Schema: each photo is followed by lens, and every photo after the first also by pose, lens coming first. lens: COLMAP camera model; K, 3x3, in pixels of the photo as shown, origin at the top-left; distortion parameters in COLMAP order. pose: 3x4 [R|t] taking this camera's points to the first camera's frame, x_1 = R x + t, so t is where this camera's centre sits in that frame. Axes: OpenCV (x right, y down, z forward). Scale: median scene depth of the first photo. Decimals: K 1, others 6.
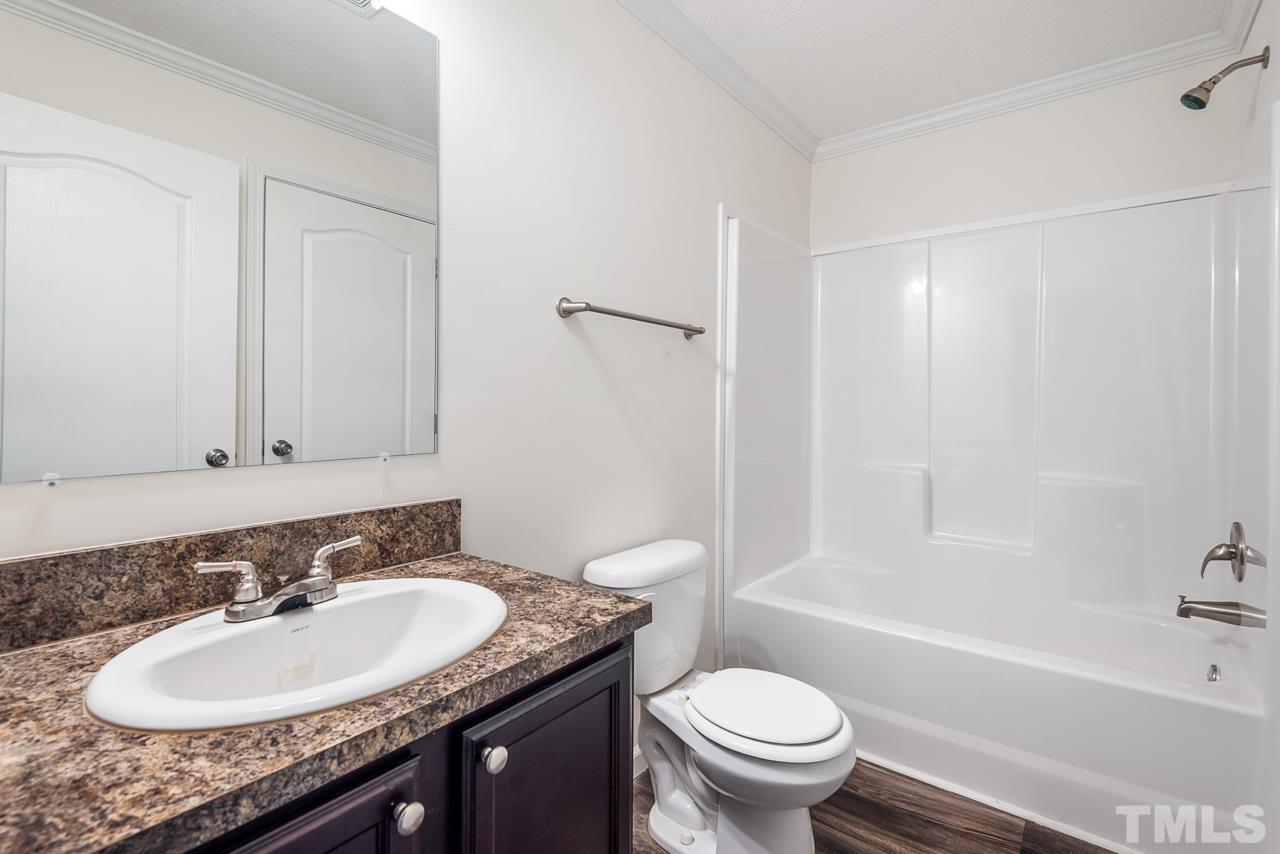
lens RADIAL K [[585.5, 0, 640.0], [0, 585.5, 427.0], [0, 0, 1]] dist [0.037364, -0.017656]
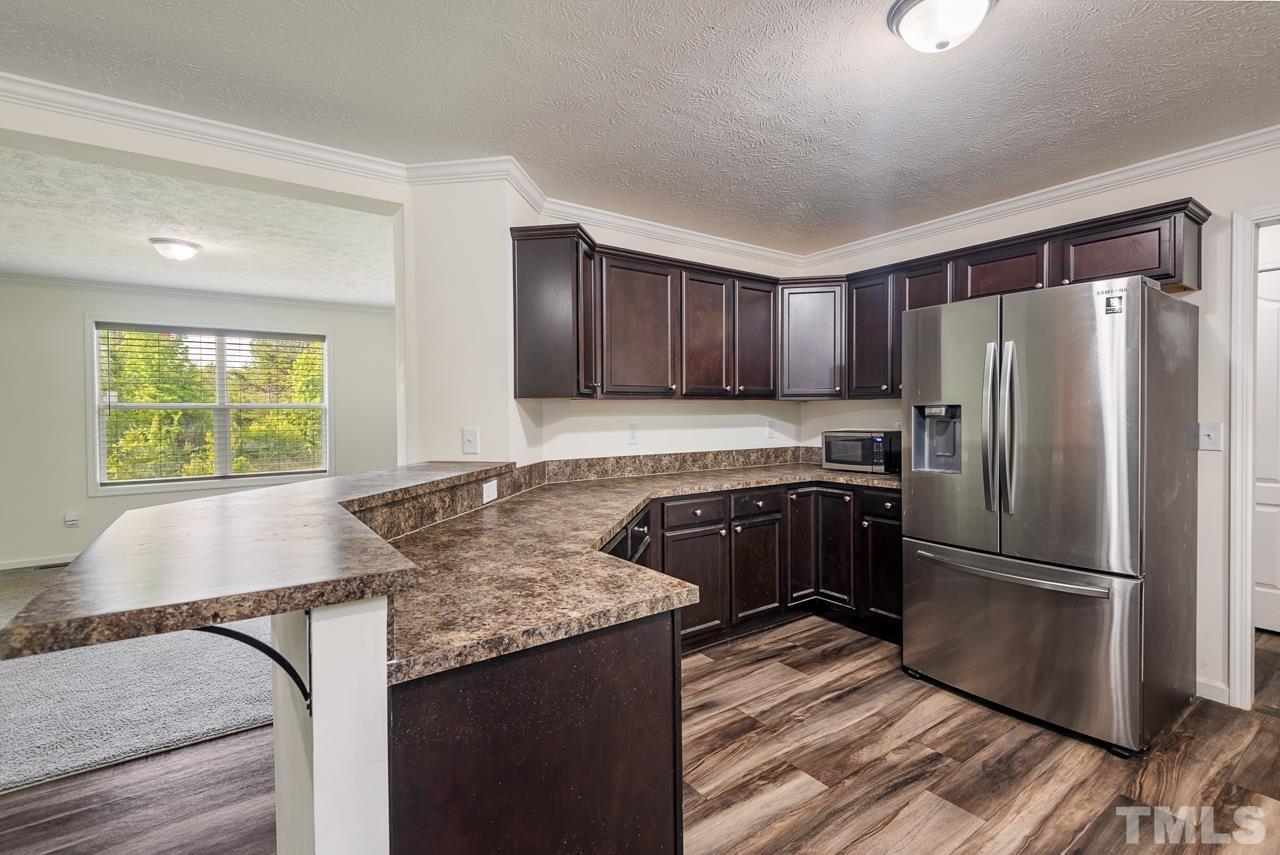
lens RADIAL K [[585.5, 0, 640.0], [0, 585.5, 427.5], [0, 0, 1]] dist [0.037364, -0.017656]
pose [[-0.960093, -0.008081, 0.279565, -1.571789], [0.011156, 0.997680, 0.067153, -0.205265], [-0.279460, 0.067592, -0.957775, 3.104301]]
